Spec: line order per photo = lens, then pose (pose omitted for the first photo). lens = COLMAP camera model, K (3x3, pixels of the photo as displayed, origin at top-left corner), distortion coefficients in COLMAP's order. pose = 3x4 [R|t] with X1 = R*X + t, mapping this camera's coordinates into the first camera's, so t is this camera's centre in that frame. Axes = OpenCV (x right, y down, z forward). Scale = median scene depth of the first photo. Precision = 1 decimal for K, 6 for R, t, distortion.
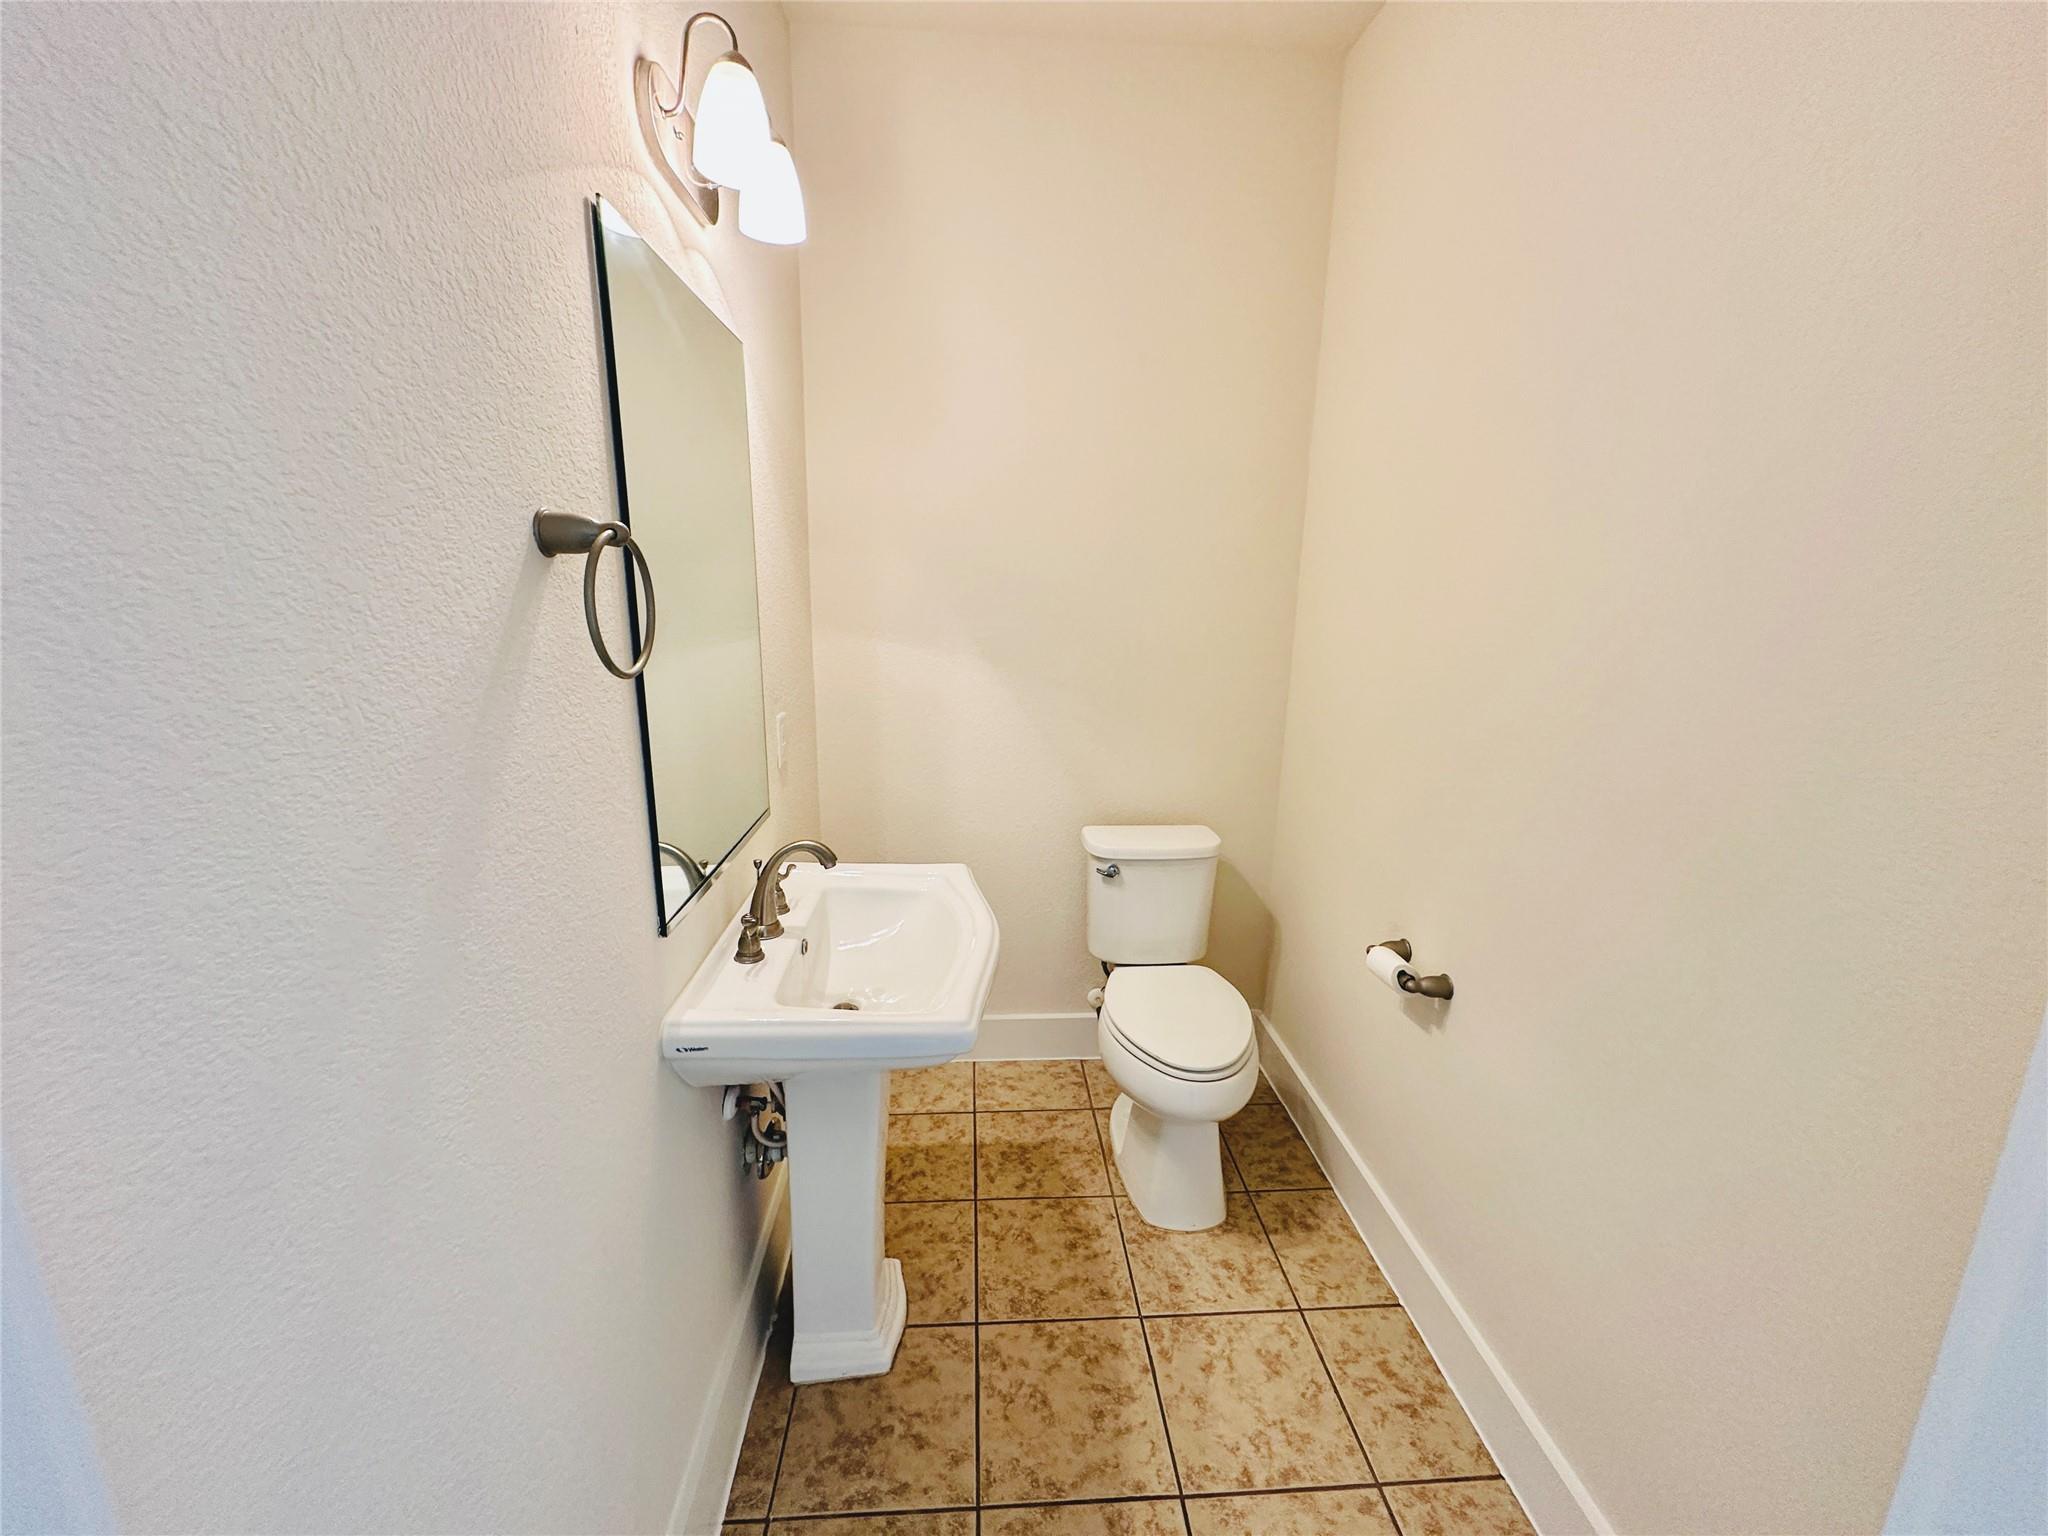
lens RADIAL K [[816.0, 0, 1028.7], [0, 816.0, 766.2], [0, 0, 1]] dist [-0.003793, 0.001479]
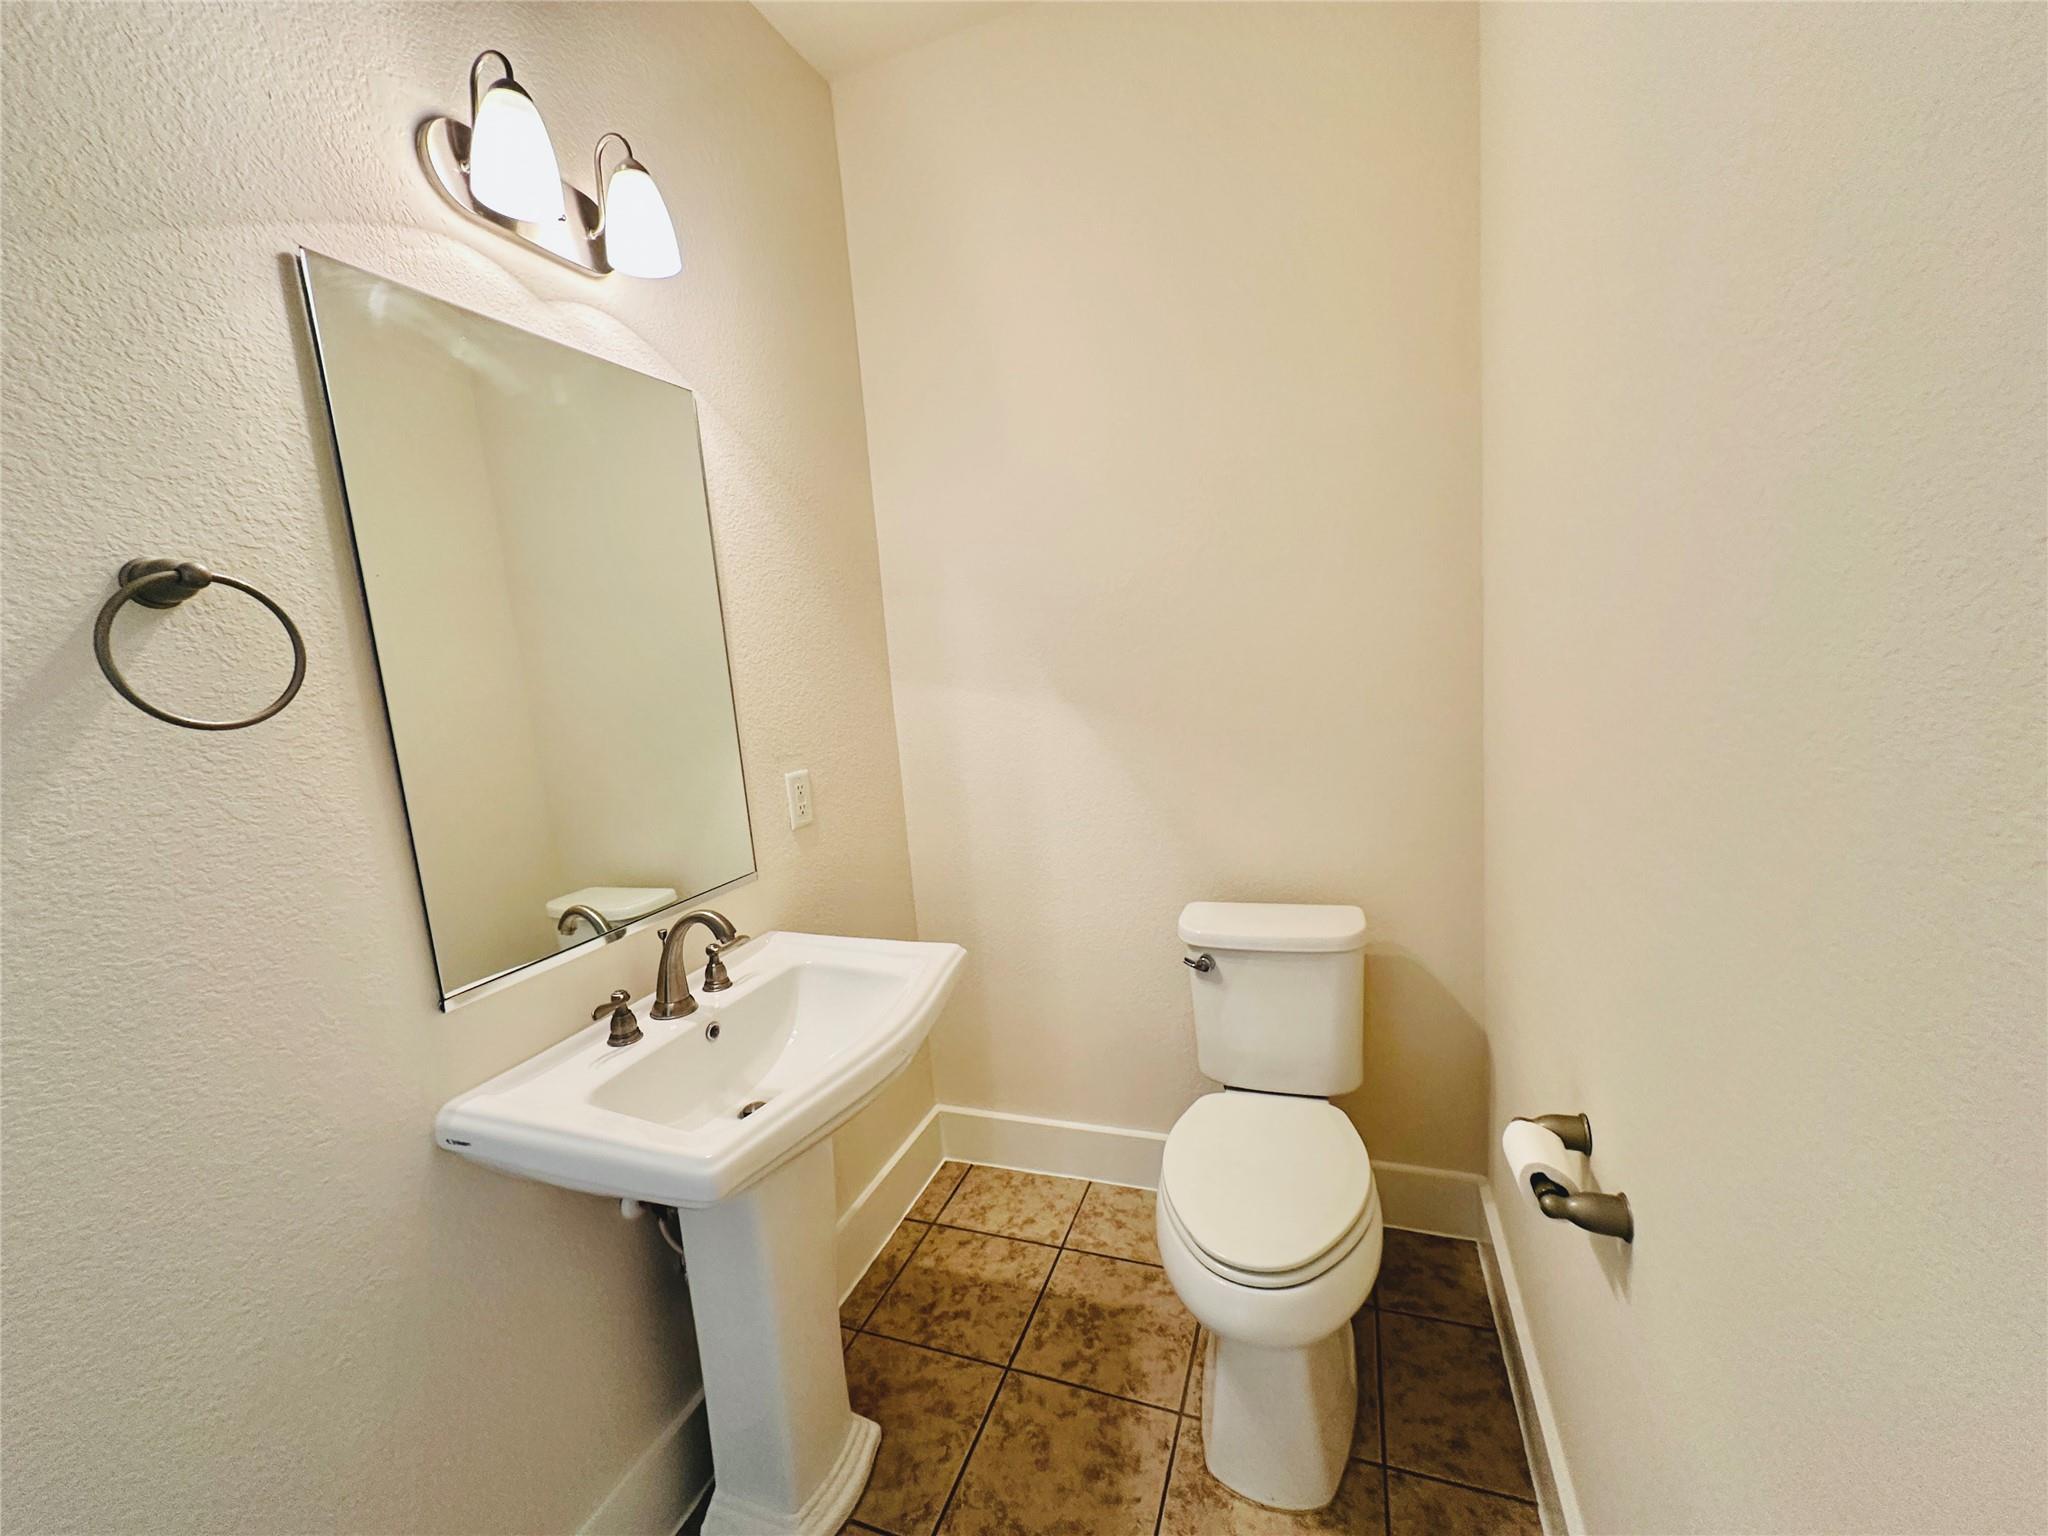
lens RADIAL K [[816.0, 0, 1022.4], [0, 816.0, 769.2], [0, 0, 1]] dist [-0.003793, 0.001479]
pose [[0.905696, -0.034962, -0.422484, 0.298764], [0.003607, 0.997193, -0.074789, 0.003647], [0.423913, 0.066212, 0.903279, 0.235216]]
